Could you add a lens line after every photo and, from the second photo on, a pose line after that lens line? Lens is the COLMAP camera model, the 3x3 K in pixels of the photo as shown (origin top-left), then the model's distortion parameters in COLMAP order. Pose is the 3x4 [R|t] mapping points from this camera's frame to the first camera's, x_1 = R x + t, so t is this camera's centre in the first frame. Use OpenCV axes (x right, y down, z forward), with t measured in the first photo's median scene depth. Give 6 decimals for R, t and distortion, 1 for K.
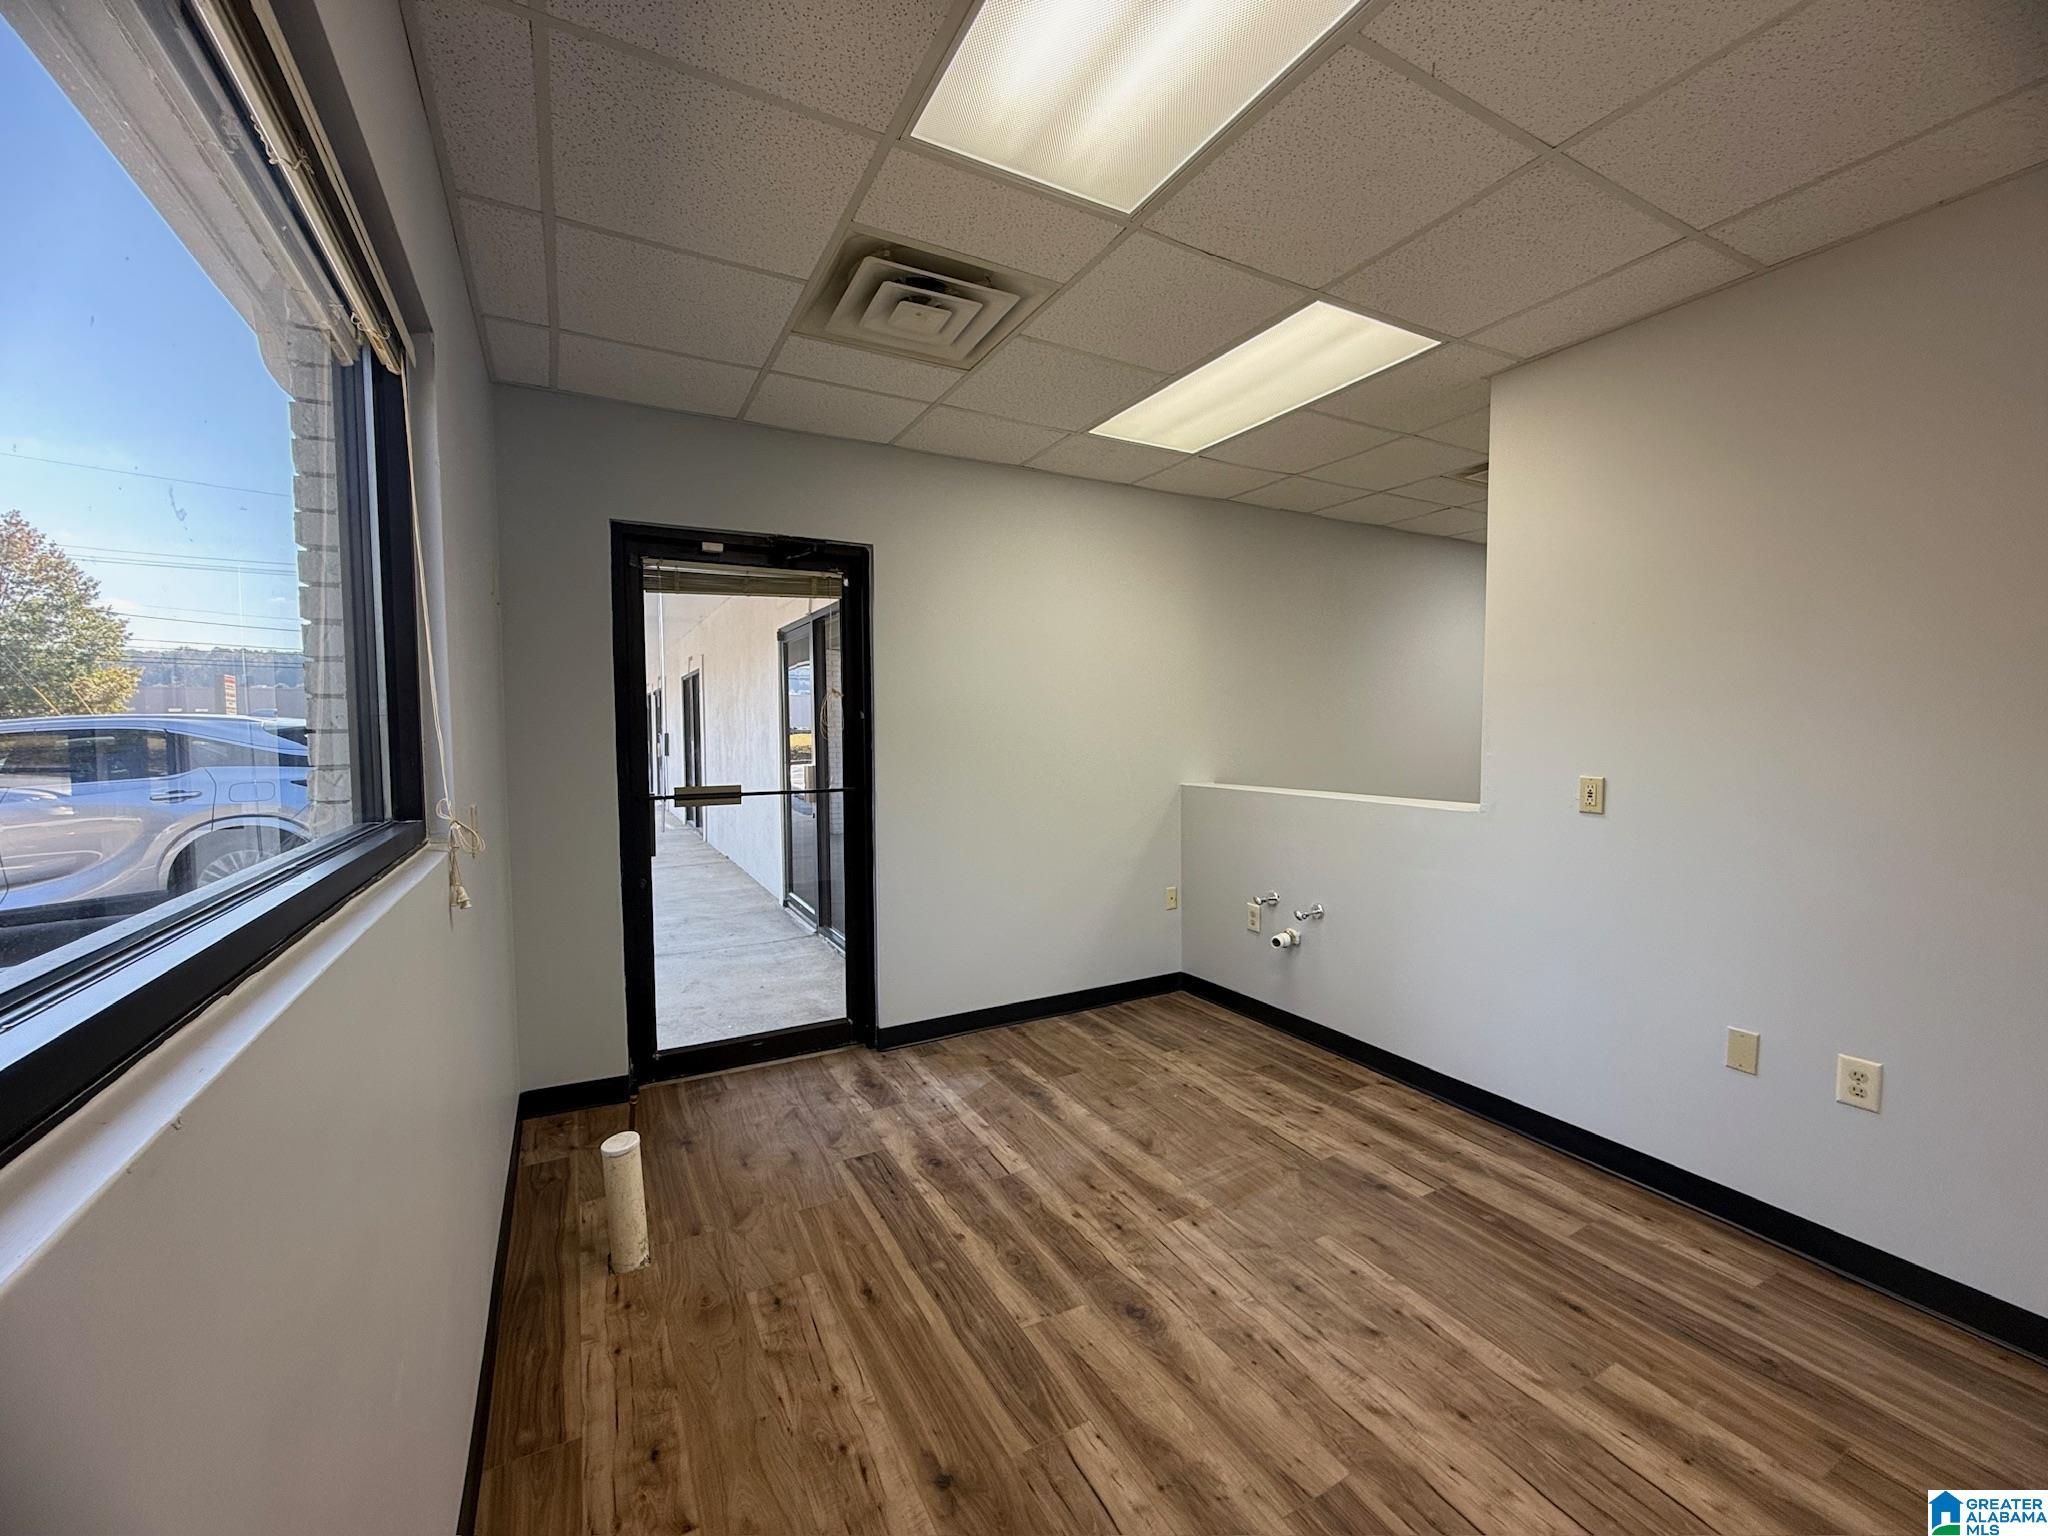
lens RADIAL K [[813.7, 0, 1020.2], [0, 813.7, 763.0], [0, 0, 1]] dist [-0.003242, 0.001125]
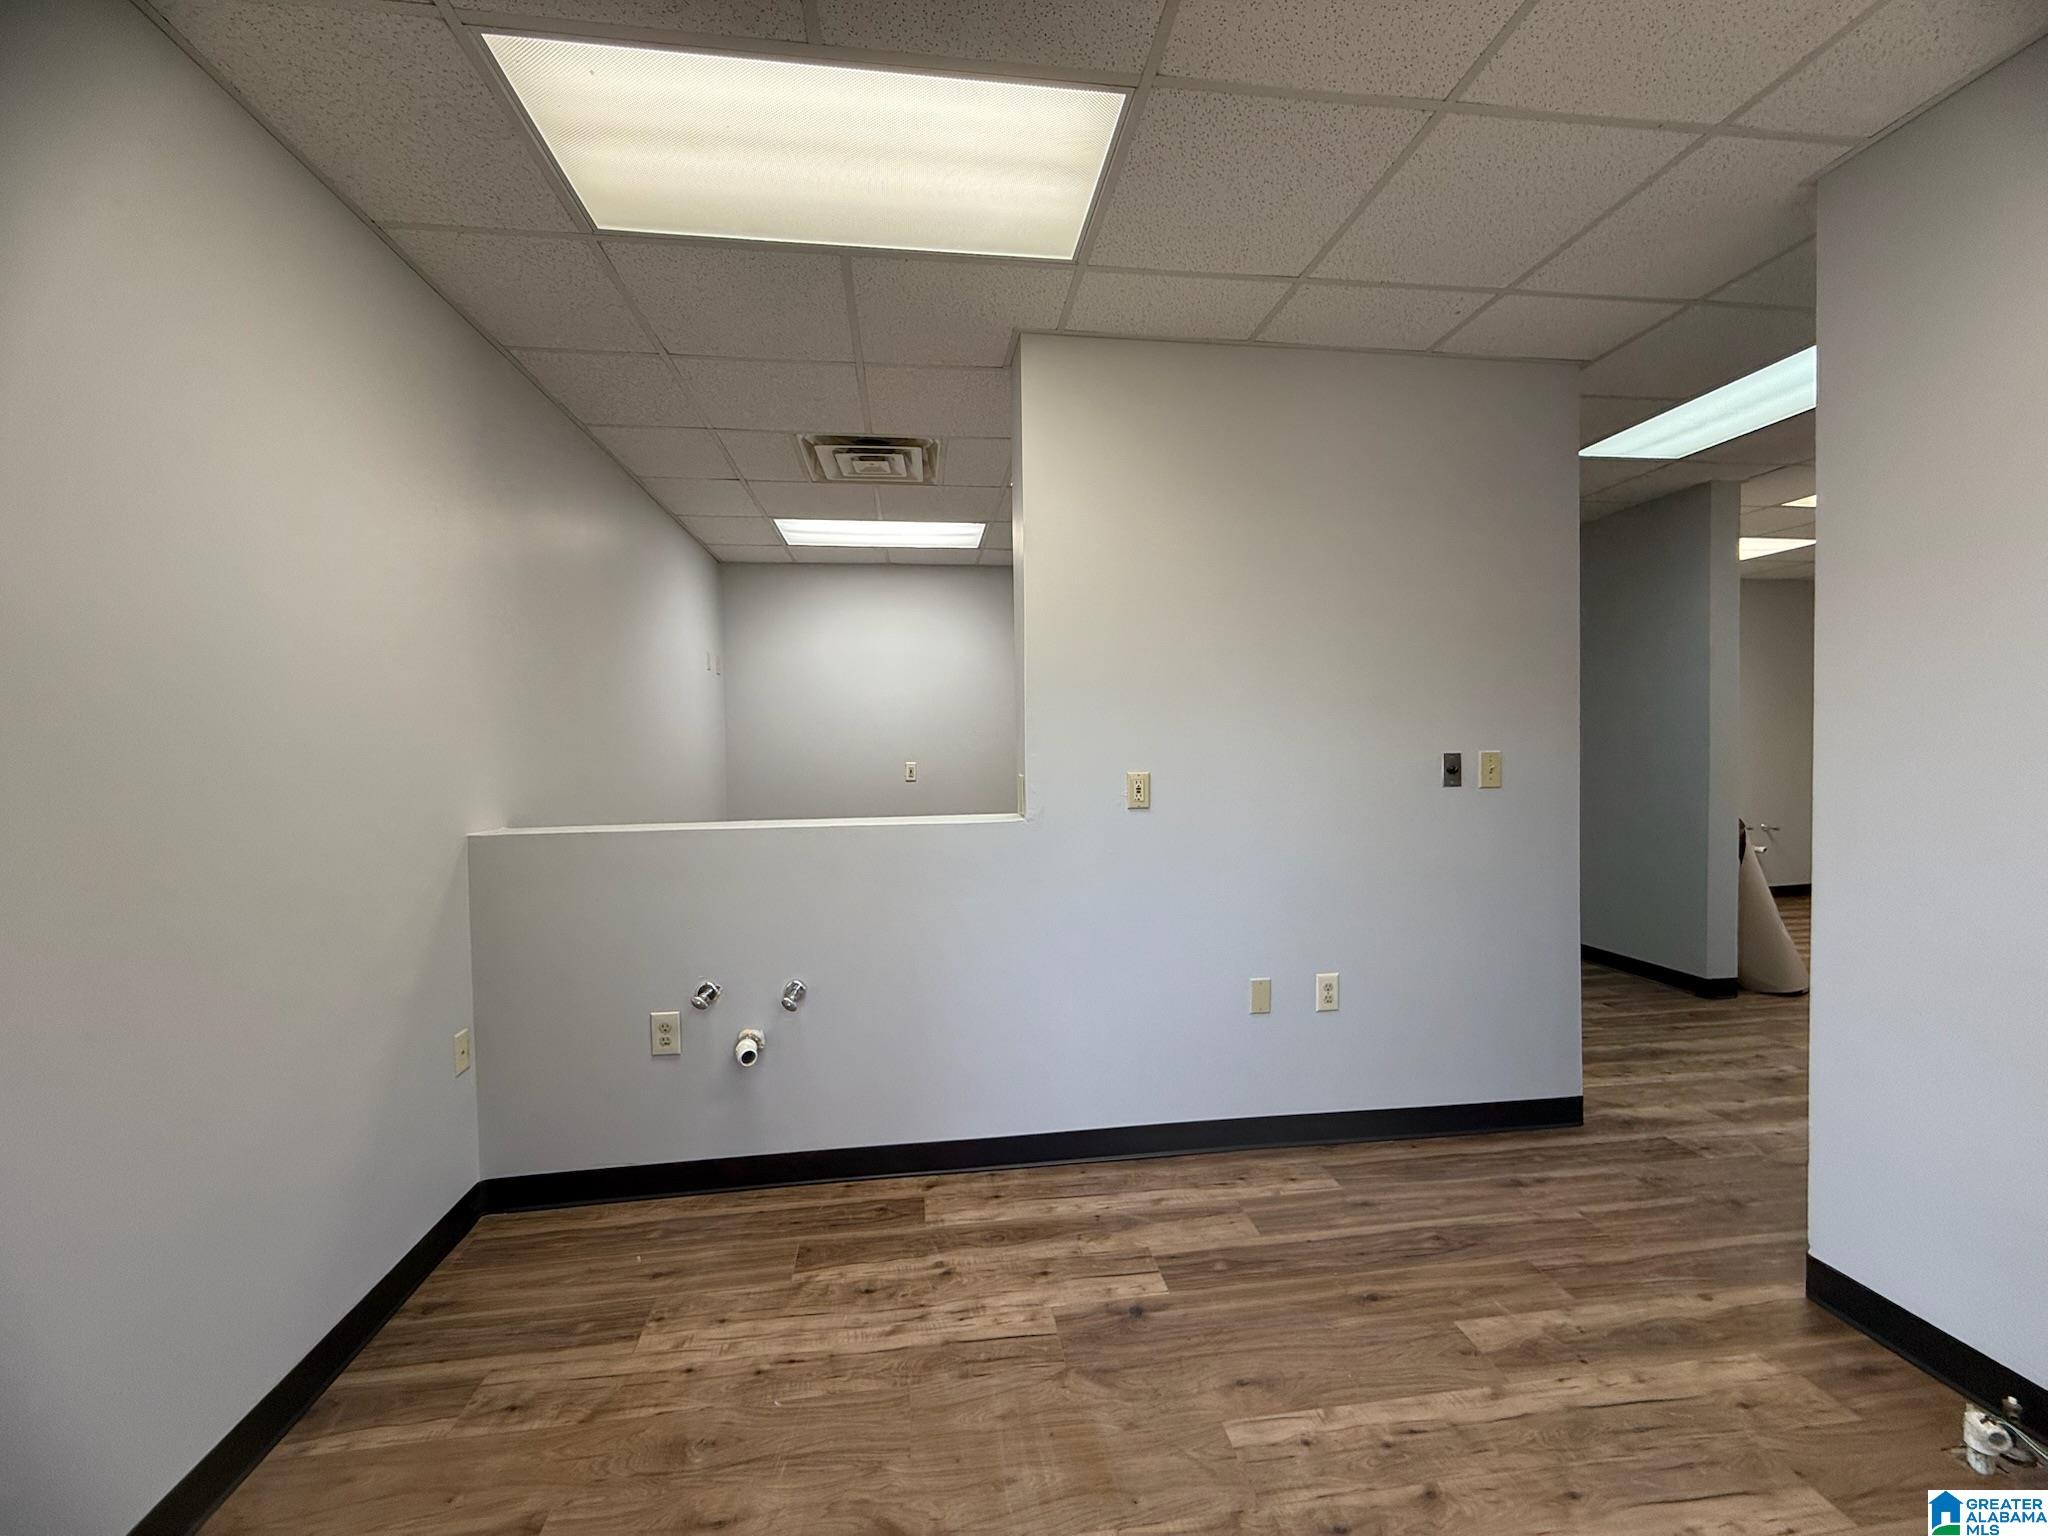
lens RADIAL K [[813.7, 0, 1015.5], [0, 813.7, 762.0], [0, 0, 1]] dist [-0.003242, 0.001125]
pose [[0.359645, -0.015714, 0.932957, -0.317077], [0.055230, 0.998464, -0.004473, 0.000200], [-0.931453, 0.053136, 0.359961, 0.835964]]
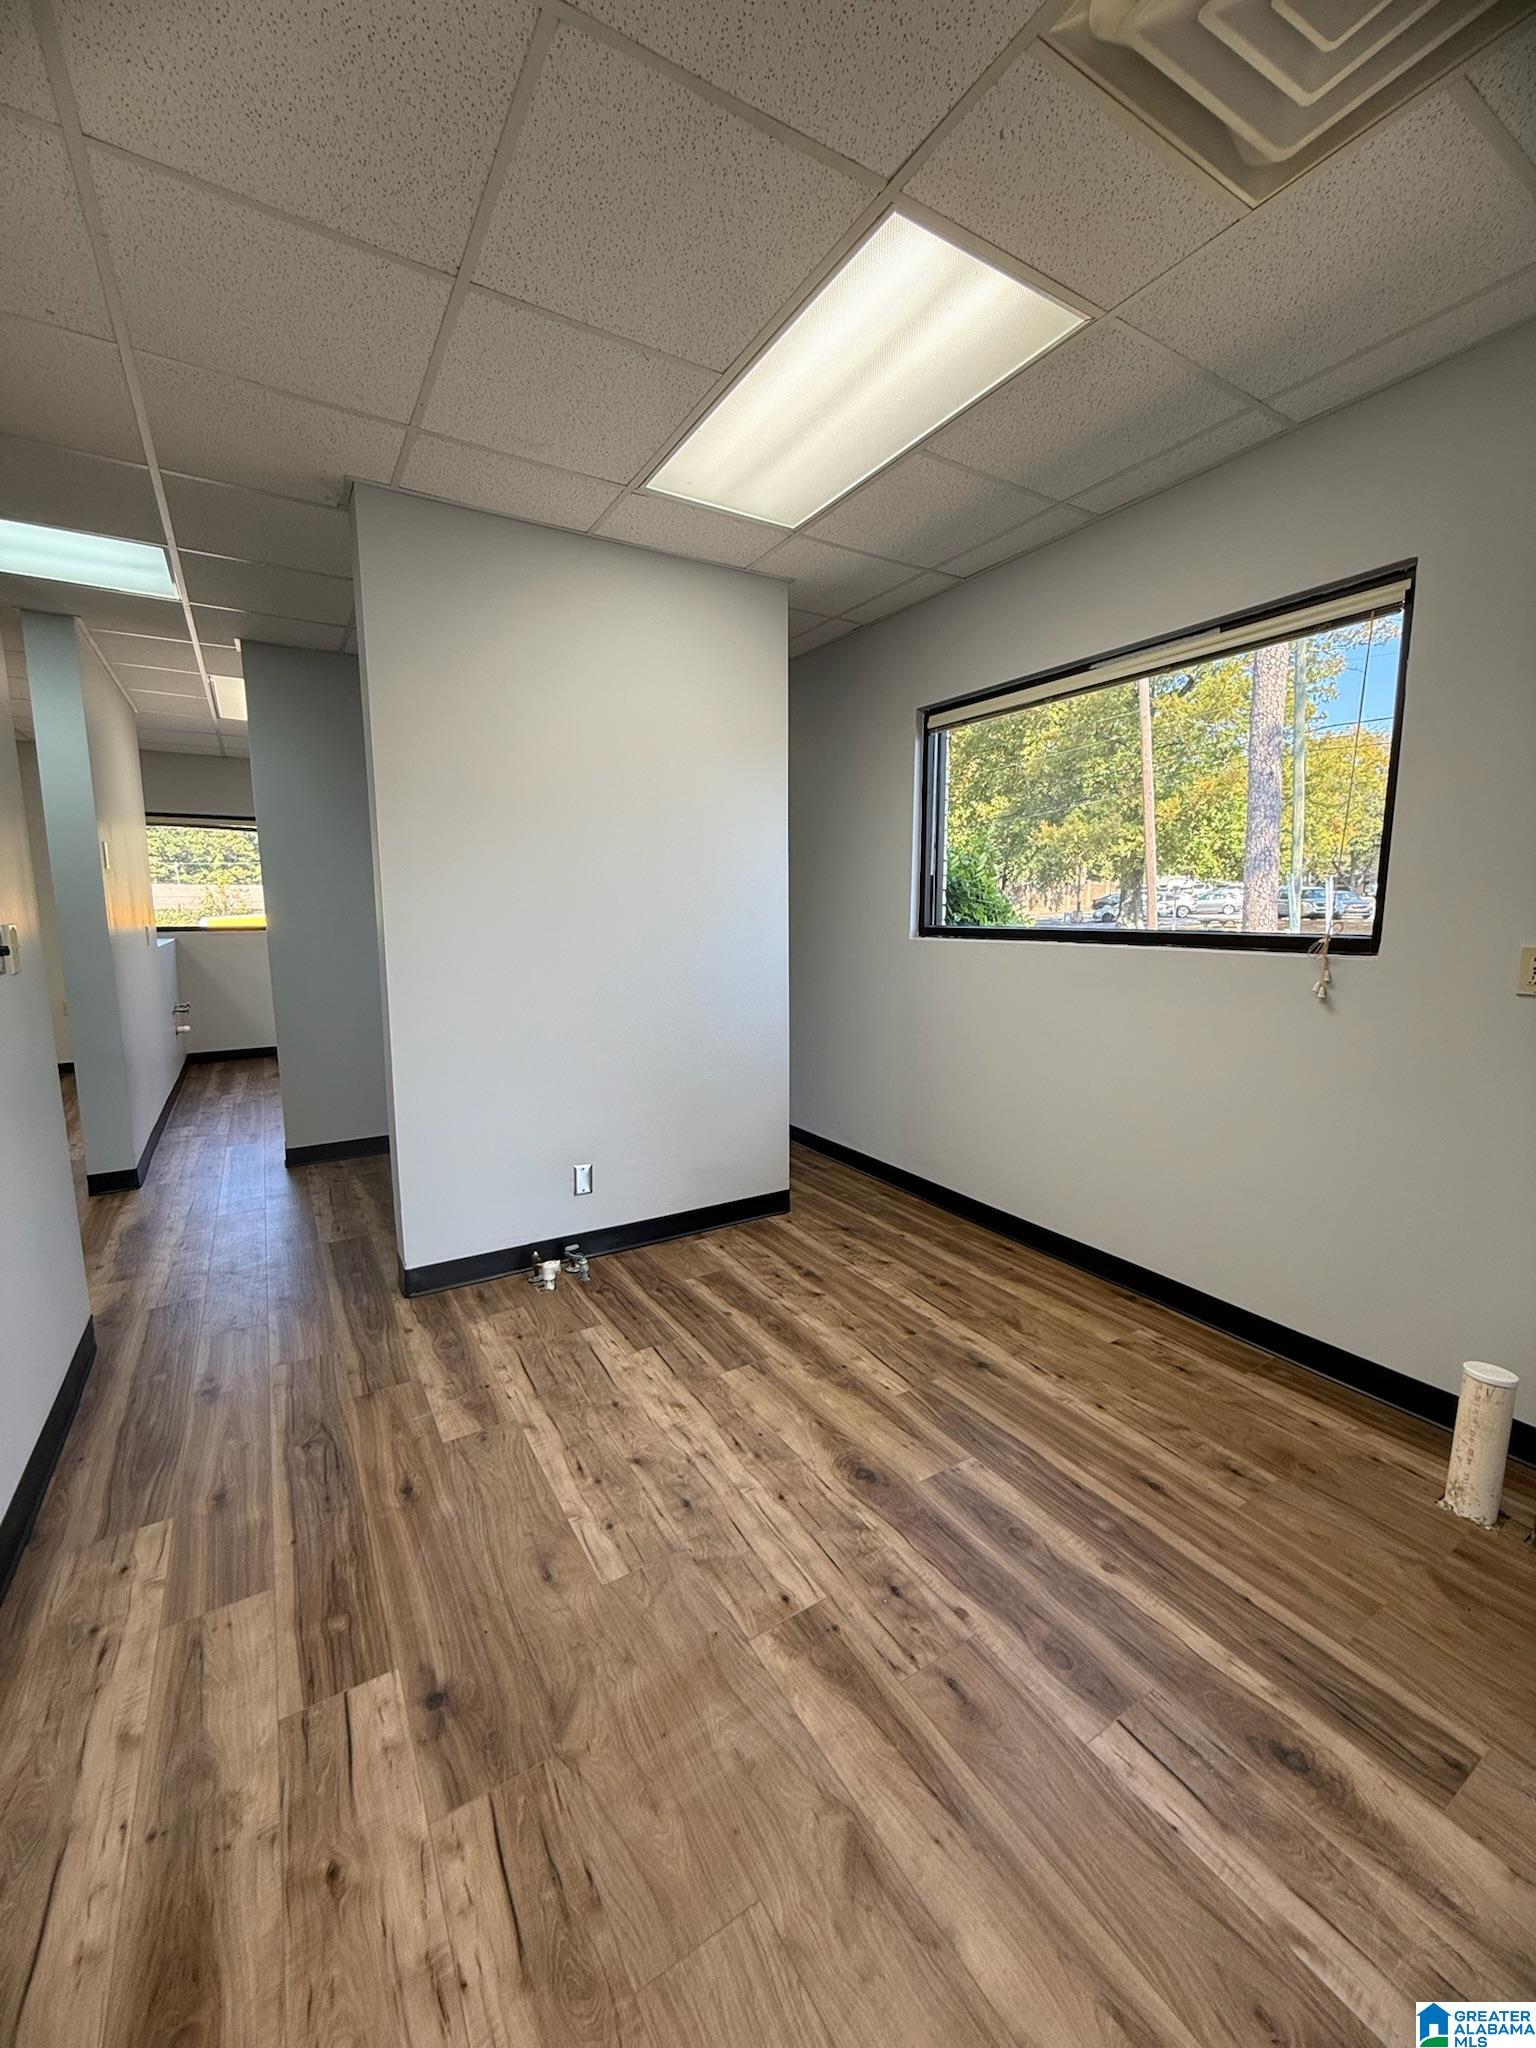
lens RADIAL K [[813.7, 0, 770.1], [0, 813.7, 1019.4], [0, 0, 1]] dist [-0.003242, 0.001125]
pose [[-0.998180, 0.018322, -0.057461, 0.250194], [0.007490, 0.983022, 0.183337, -0.036361], [0.059845, 0.182573, -0.981369, 1.532713]]
